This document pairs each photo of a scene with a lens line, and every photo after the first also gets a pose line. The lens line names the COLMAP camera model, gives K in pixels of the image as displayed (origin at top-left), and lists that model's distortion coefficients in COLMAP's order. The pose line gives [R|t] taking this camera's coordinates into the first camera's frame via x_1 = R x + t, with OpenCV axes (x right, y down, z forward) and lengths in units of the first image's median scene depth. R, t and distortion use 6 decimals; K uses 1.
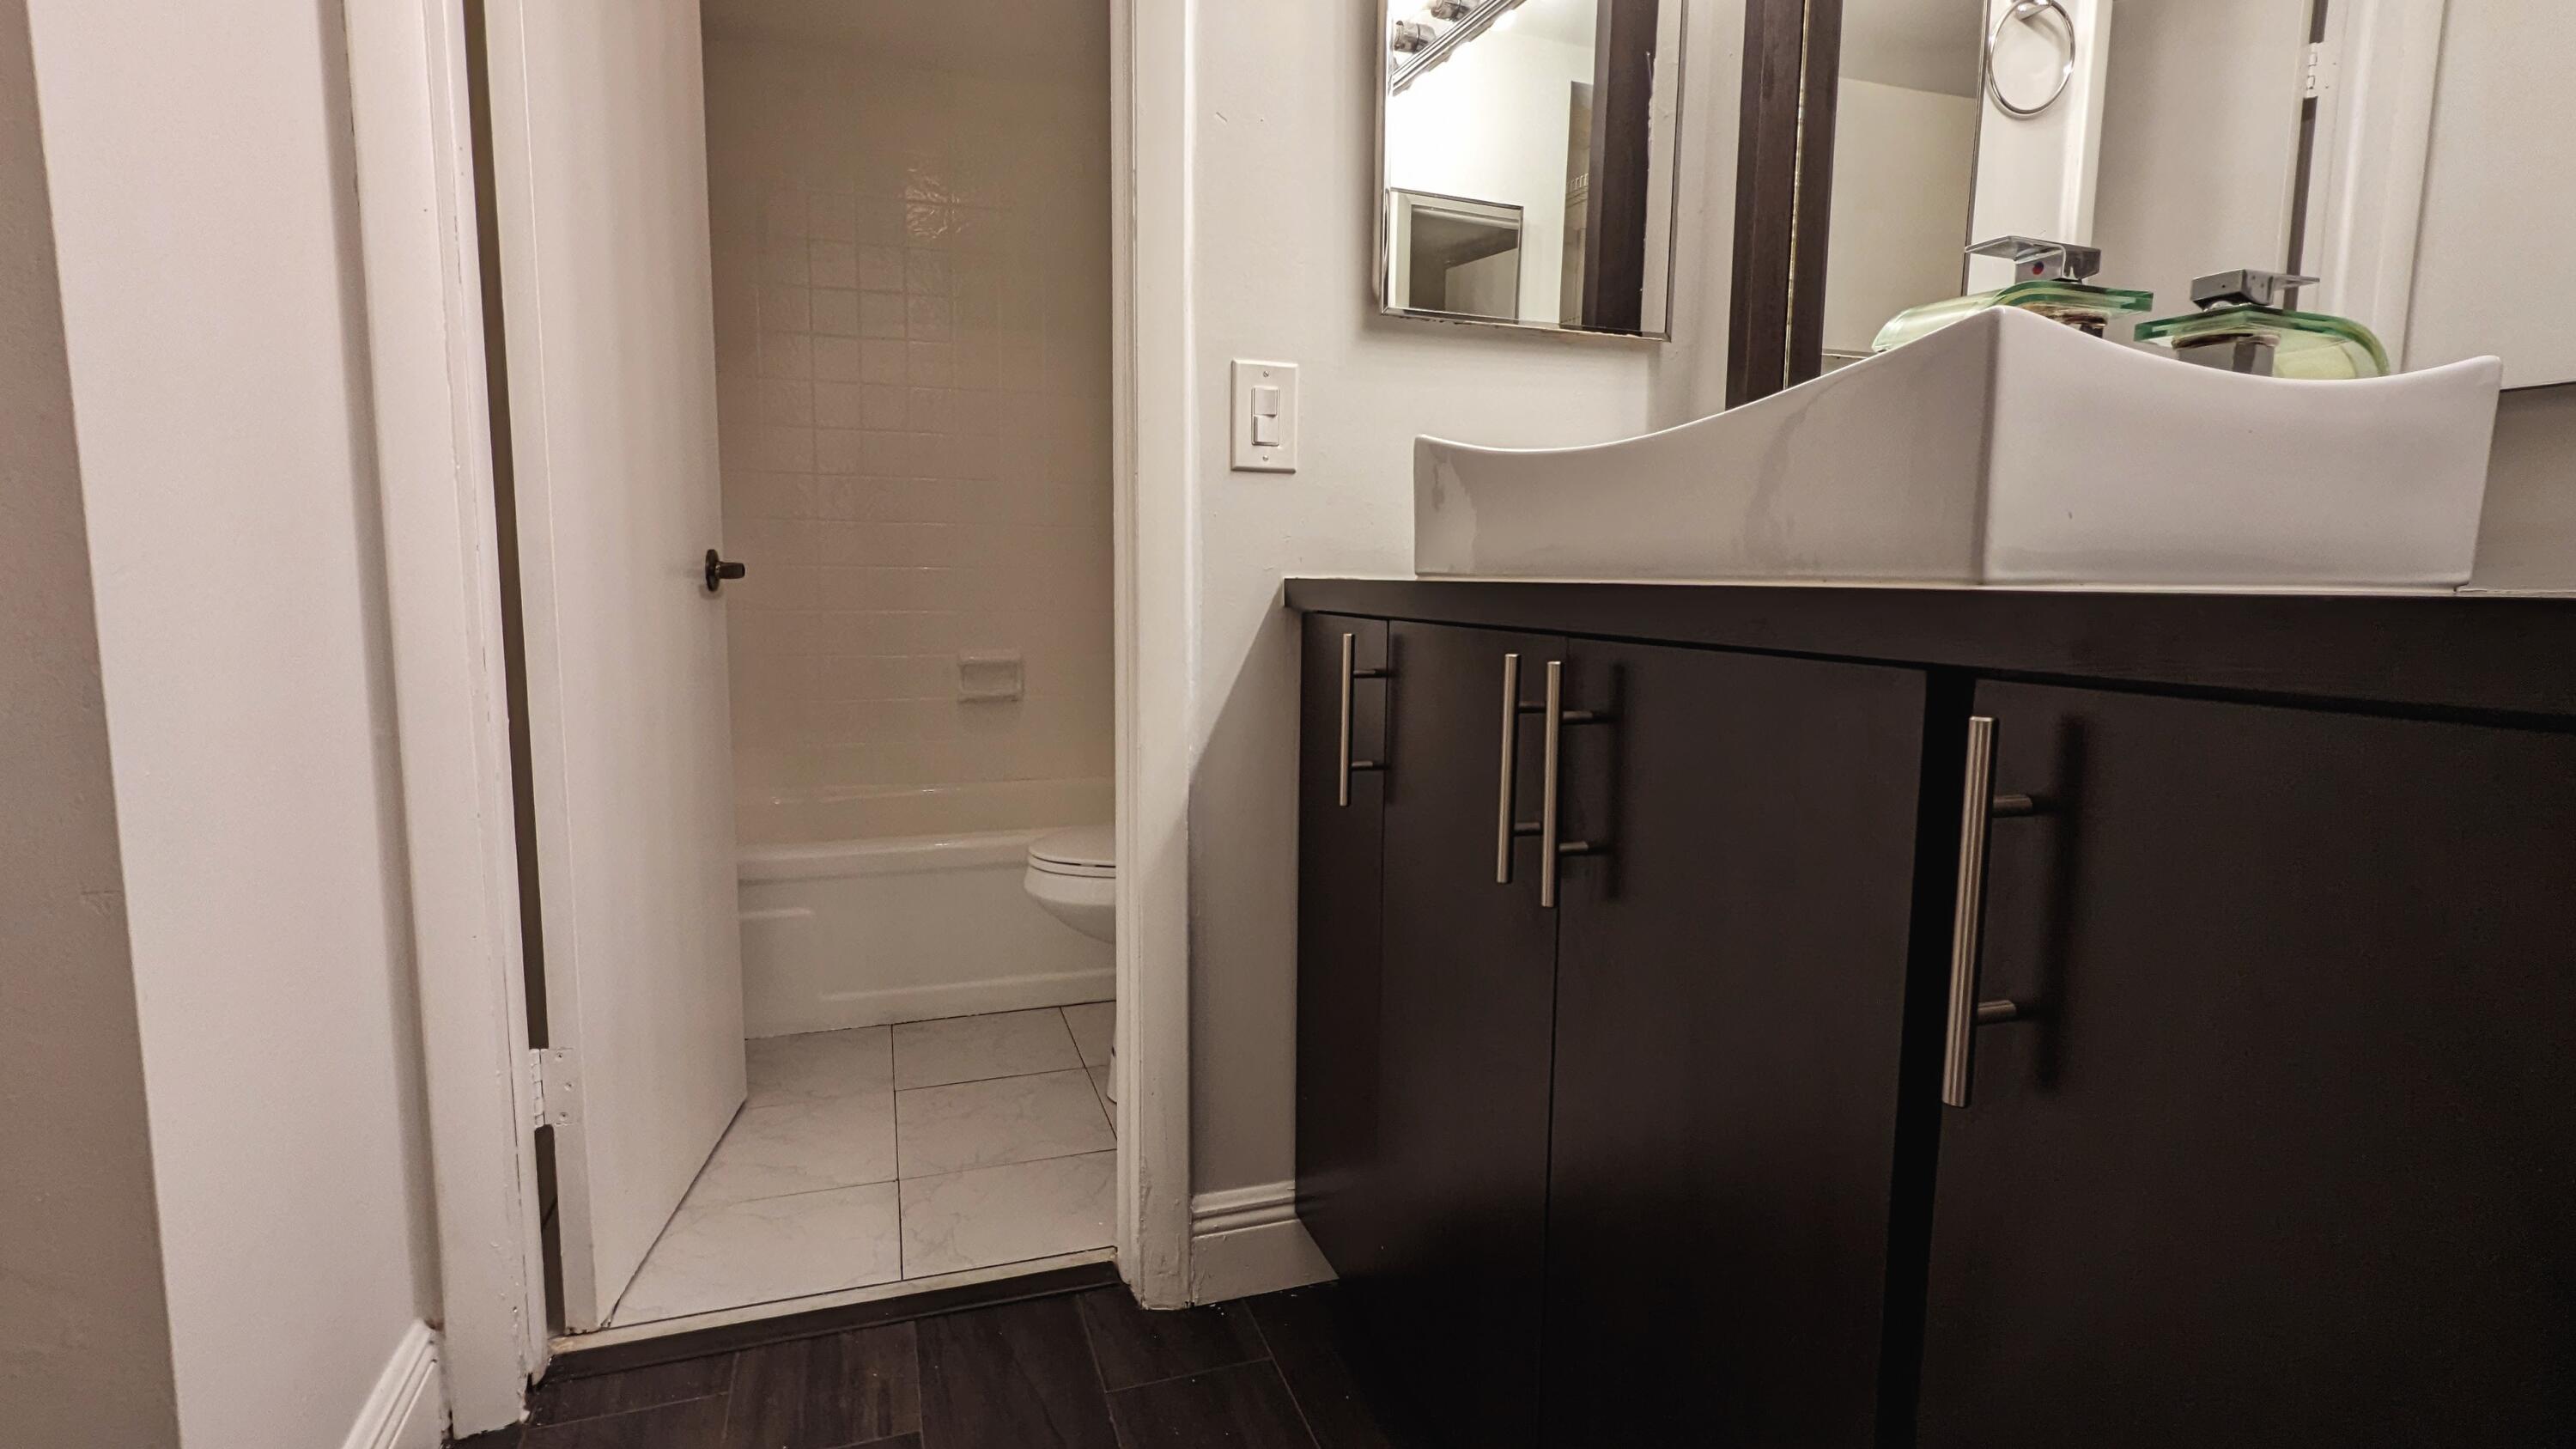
lens RADIAL K [[1221.8, 0, 1295.5], [0, 1221.8, 716.6], [0, 0, 1]] dist [0.004541, -0.000175]
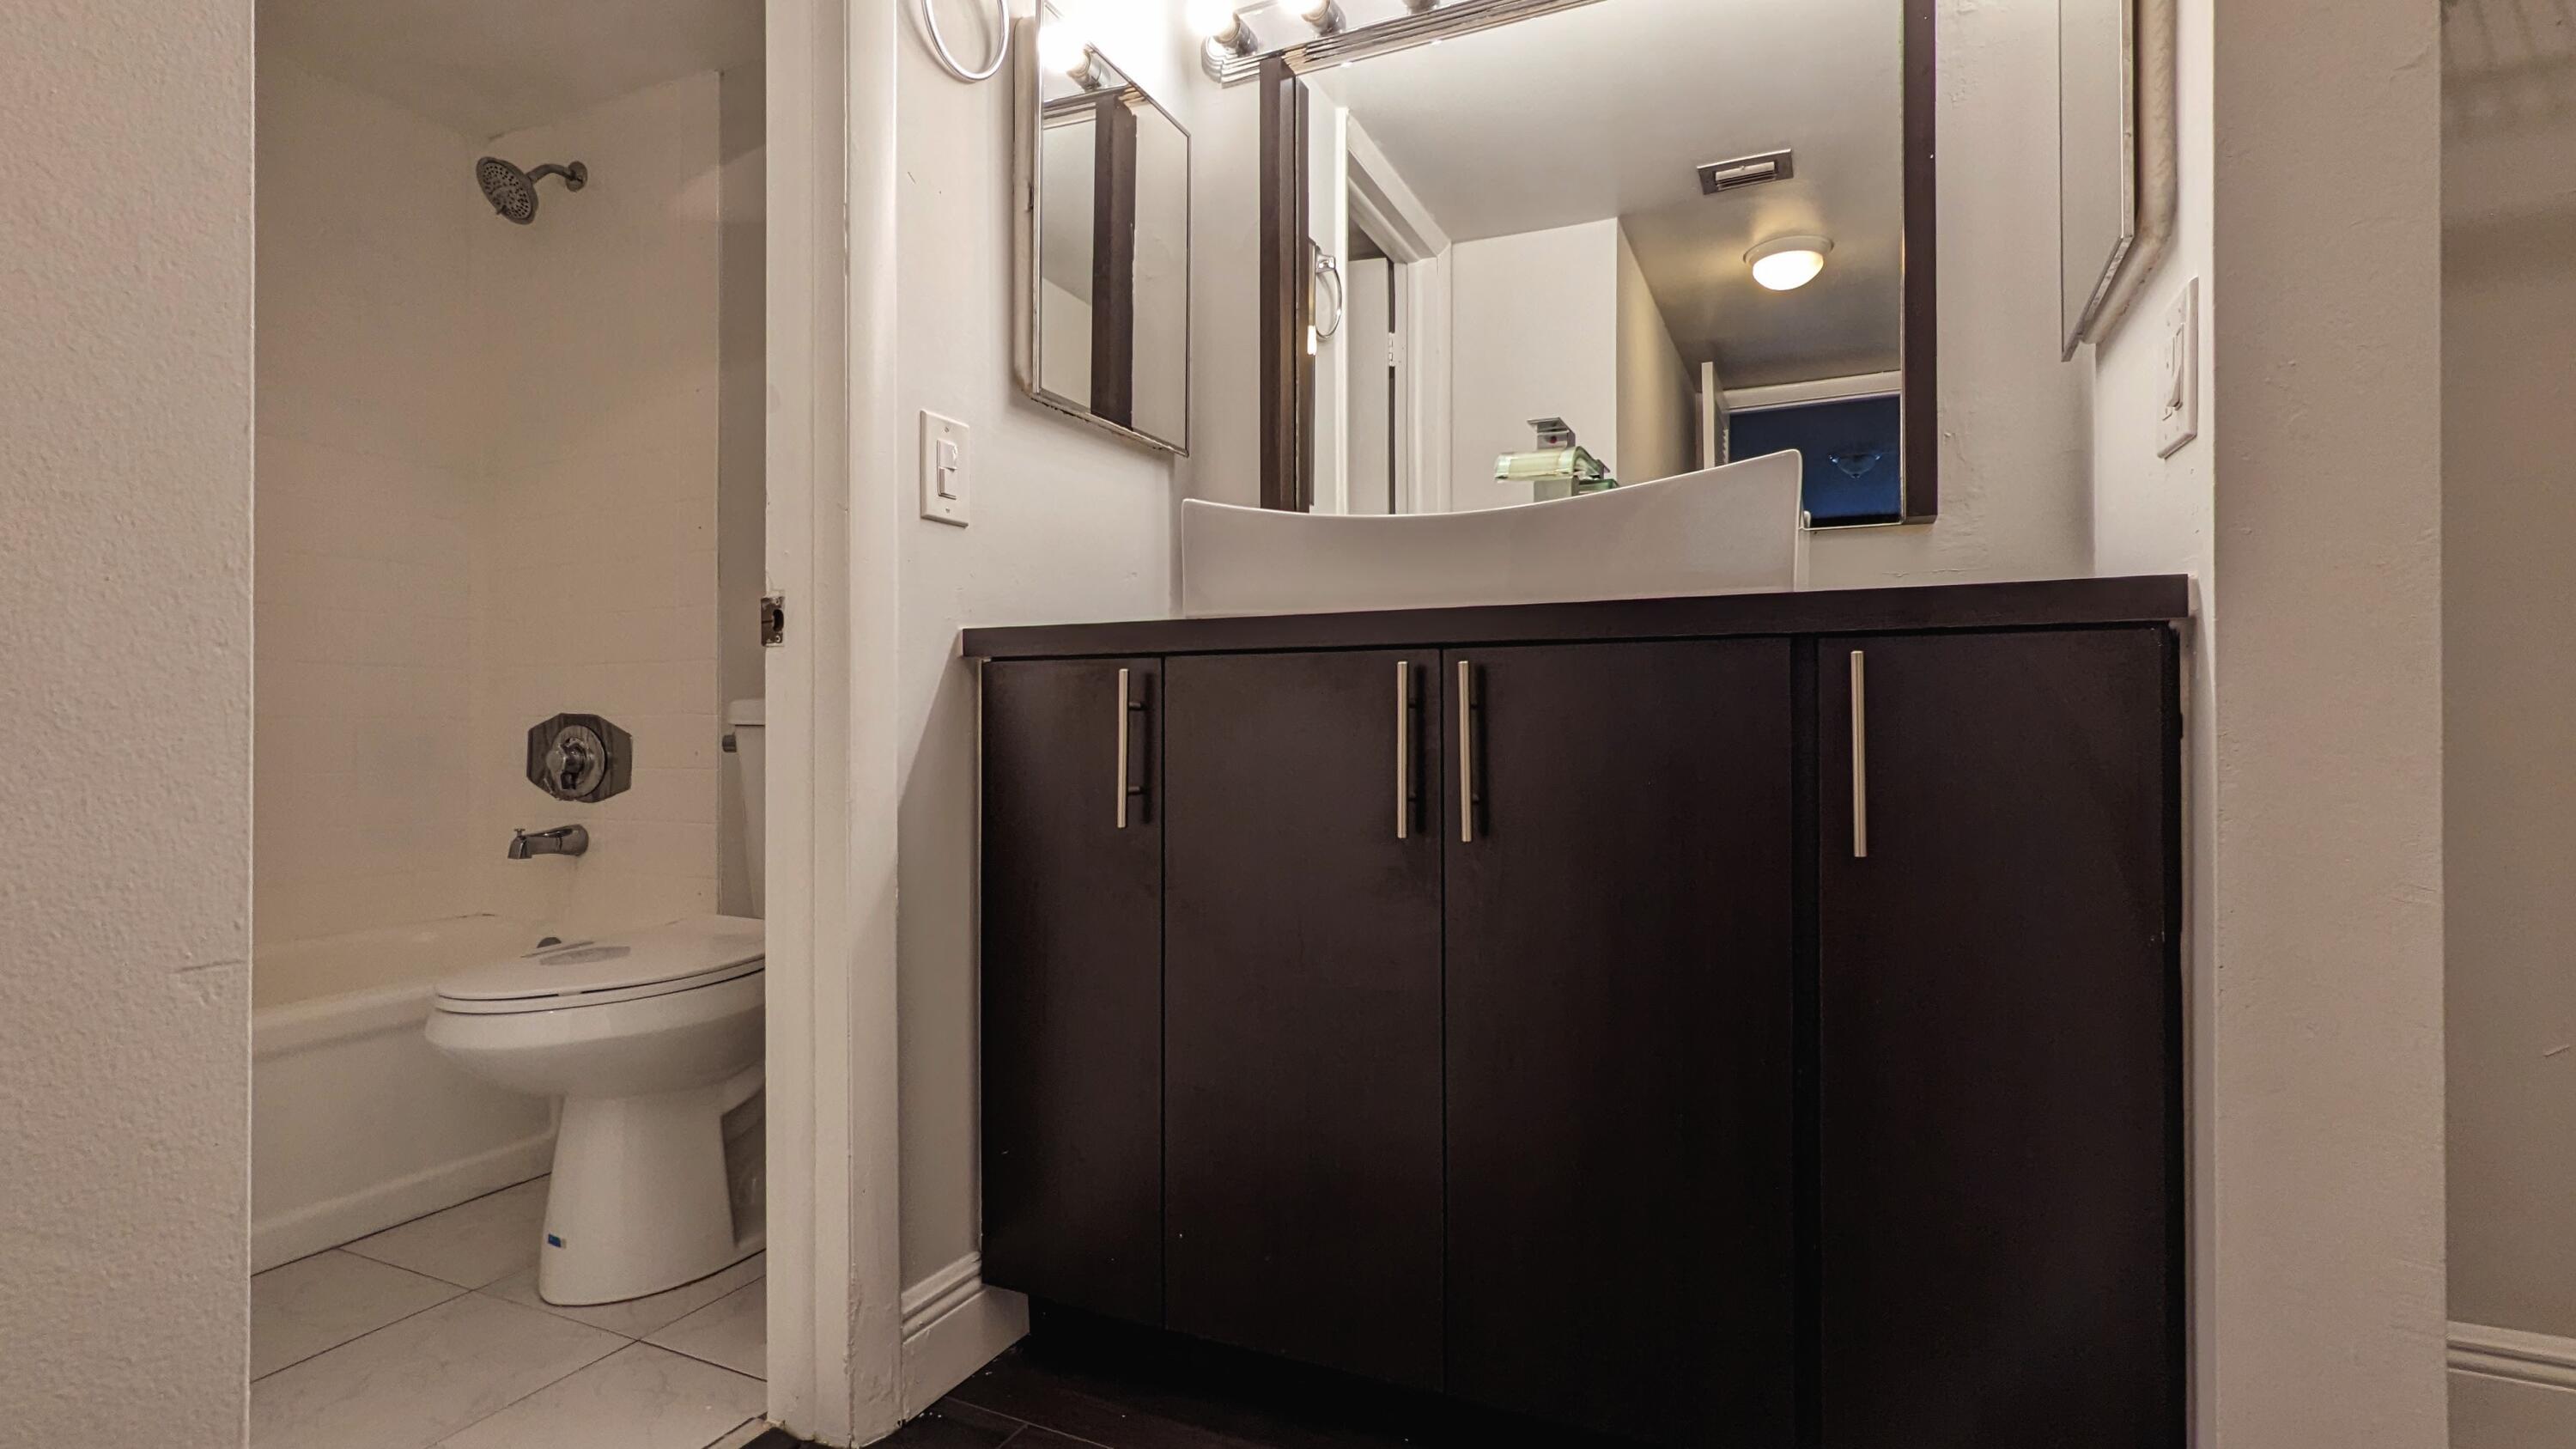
lens RADIAL K [[1221.8, 0, 1295.5], [0, 1221.8, 716.6], [0, 0, 1]] dist [0.004541, -0.000175]
pose [[0.687233, -0.010969, 0.726355, -0.540582], [0.094050, 0.992814, -0.073991, 0.058655], [-0.720323, 0.119163, 0.683326, 0.113432]]
